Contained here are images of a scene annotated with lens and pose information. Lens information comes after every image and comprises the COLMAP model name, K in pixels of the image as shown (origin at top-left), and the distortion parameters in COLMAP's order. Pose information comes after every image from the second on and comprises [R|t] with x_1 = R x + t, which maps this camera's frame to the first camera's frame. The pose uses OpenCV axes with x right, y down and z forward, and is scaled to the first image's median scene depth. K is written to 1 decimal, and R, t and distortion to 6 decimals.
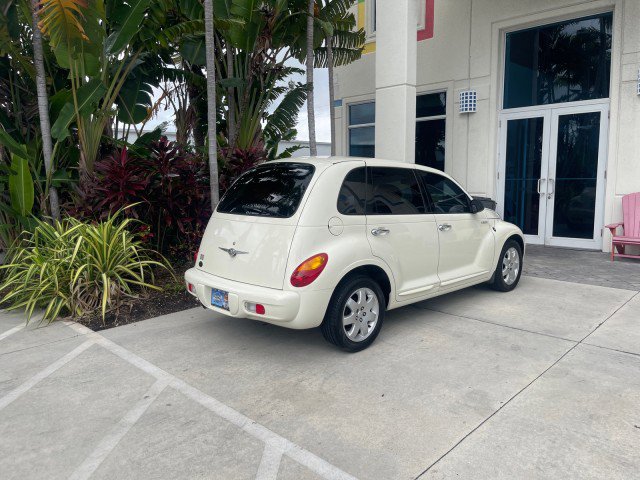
lens RADIAL K [[489.1, 0, 320.0], [0, 489.1, 240.0], [0, 0, 1]] dist [0.060471, -0.090395]
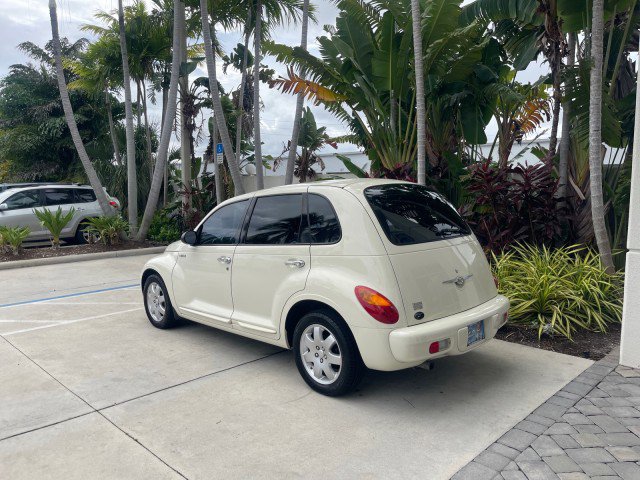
lens RADIAL K [[486.9, 0, 320.0], [0, 486.9, 240.0], [0, 0, 1]] dist [0.071921, -0.102305]
pose [[-0.018696, 0.118872, -0.992734, 0.894146], [-0.129671, 0.984233, 0.120296, -0.153749], [0.991381, 0.130977, -0.002986, 0.913374]]
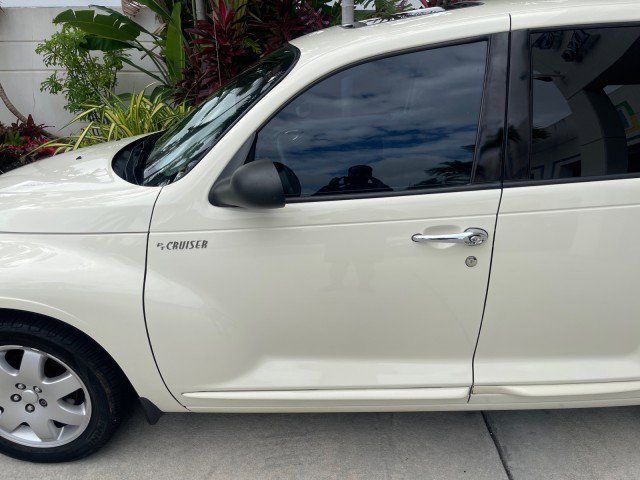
lens RADIAL K [[489.1, 0, 320.0], [0, 489.1, 240.0], [0, 0, 1]] dist [0.060471, -0.090395]
pose [[0.694921, 0.282671, -0.661197, 0.290071], [-0.110417, 0.950538, 0.290320, -0.079346], [0.710558, -0.128742, 0.691761, 0.560872]]
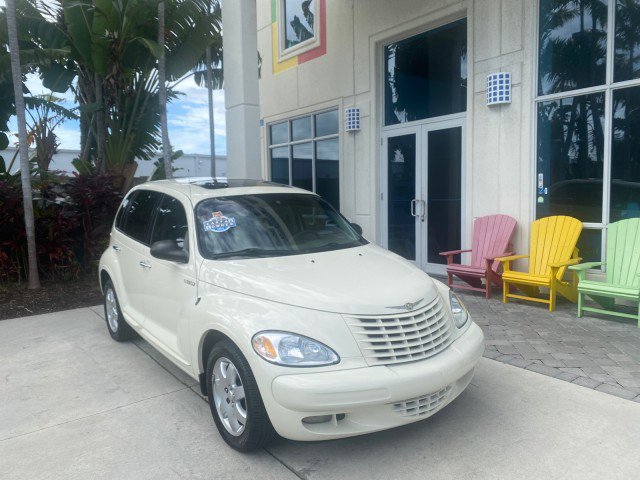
lens RADIAL K [[489.1, 0, 320.0], [0, 489.1, 240.0], [0, 0, 1]] dist [0.060471, -0.090395]
pose [[0.988305, 0.007197, -0.152319, 0.610262], [-0.012418, 0.999366, -0.033353, -0.022744], [0.151982, 0.034854, 0.987768, 0.095052]]
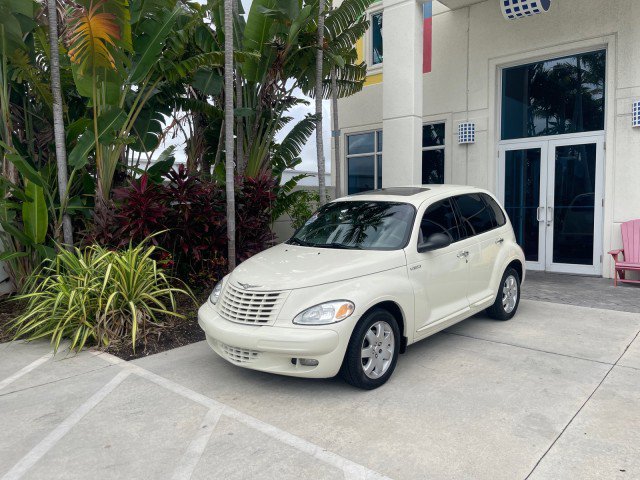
lens RADIAL K [[489.1, 0, 320.0], [0, 489.1, 240.0], [0, 0, 1]] dist [0.060471, -0.090395]
pose [[0.998831, -0.002350, 0.048277, -0.091502], [0.005132, 0.998327, -0.057600, 0.003255], [-0.048061, 0.057780, 0.997172, -0.004836]]
